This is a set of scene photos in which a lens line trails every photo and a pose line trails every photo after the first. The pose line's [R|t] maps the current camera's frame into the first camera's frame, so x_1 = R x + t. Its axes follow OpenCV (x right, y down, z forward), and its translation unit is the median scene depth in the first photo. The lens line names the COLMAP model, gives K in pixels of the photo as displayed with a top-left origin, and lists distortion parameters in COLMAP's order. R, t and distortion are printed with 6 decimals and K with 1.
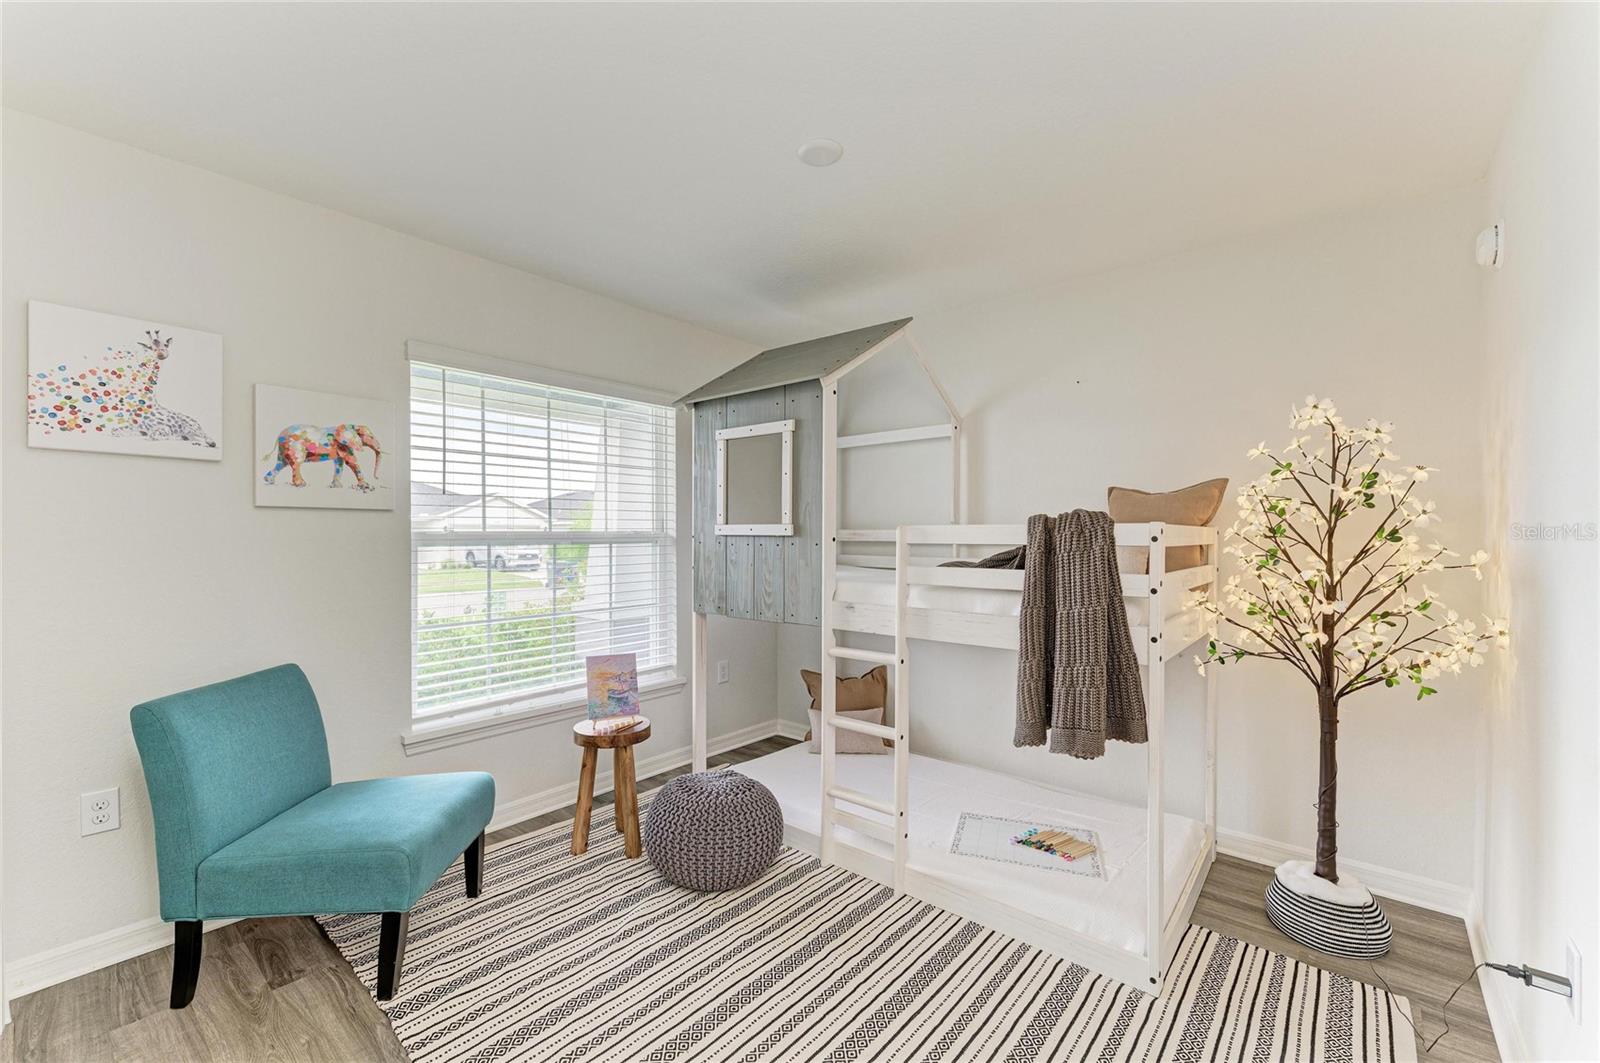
lens RADIAL K [[648.9, 0, 805.8], [0, 648.9, 534.8], [0, 0, 1]] dist [0.004242, 0.000258]
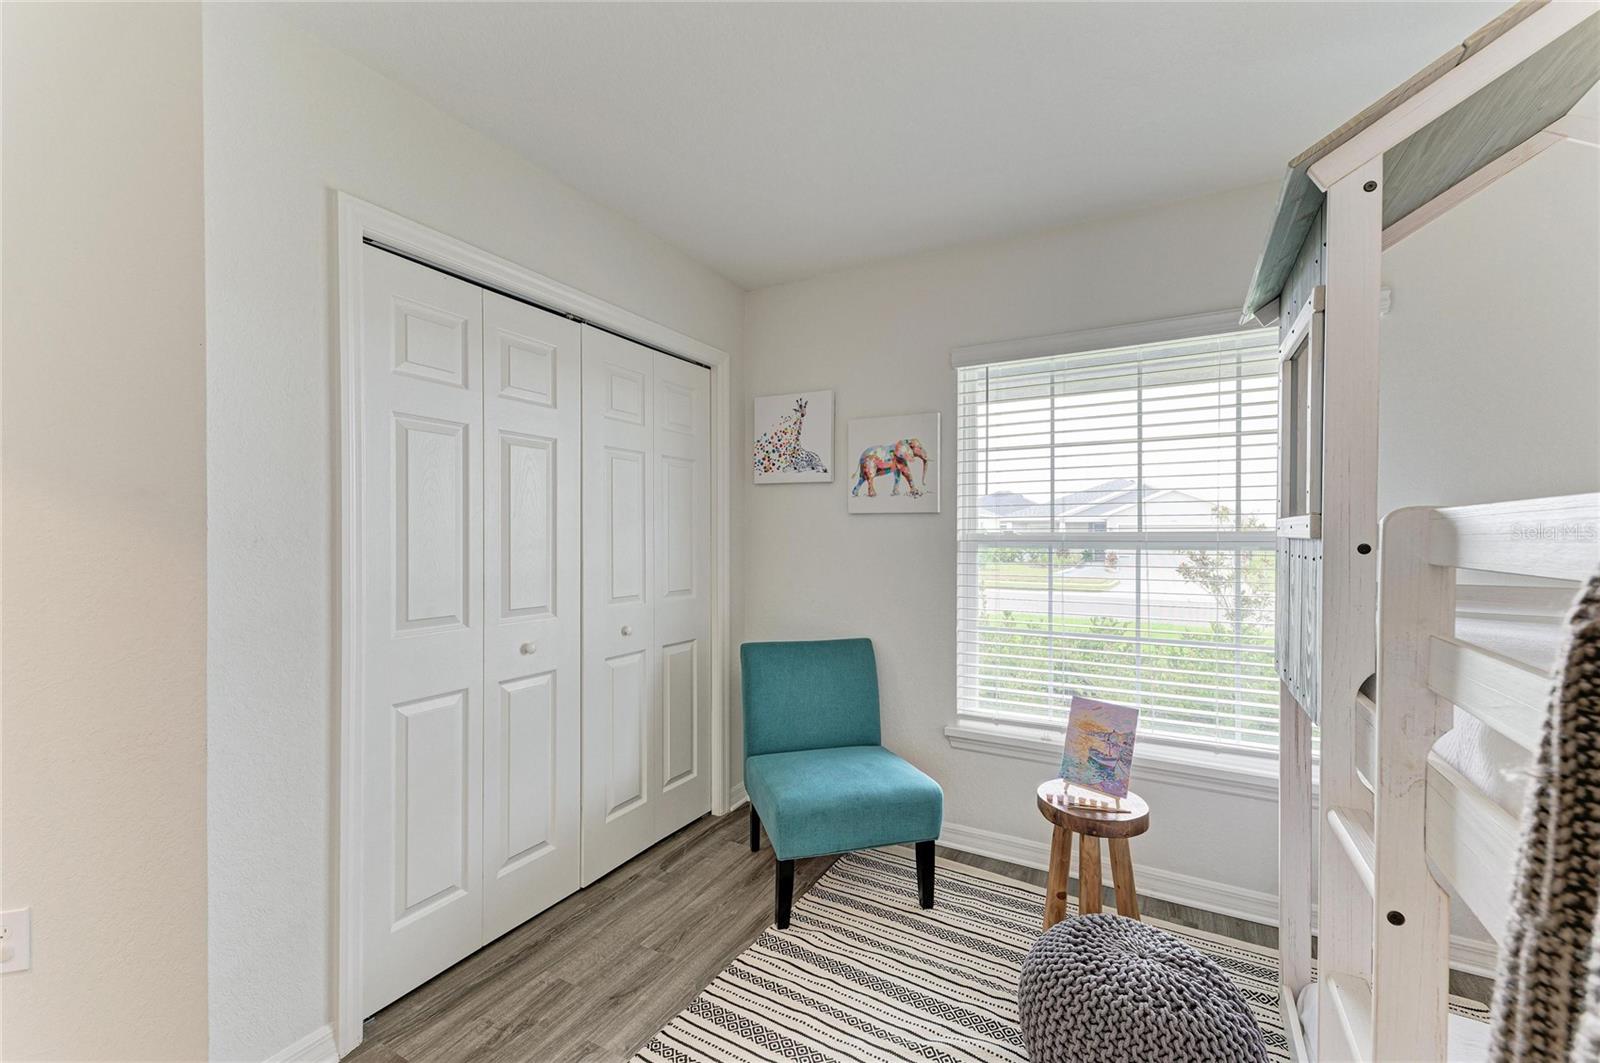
lens RADIAL K [[648.9, 0, 804.2], [0, 648.9, 531.6], [0, 0, 1]] dist [0.004242, 0.000258]
pose [[0.202781, -0.002714, -0.979220, 0.406594], [-0.003867, 0.999986, -0.003572, -0.002203], [0.979216, 0.004511, 0.202768, 0.619684]]
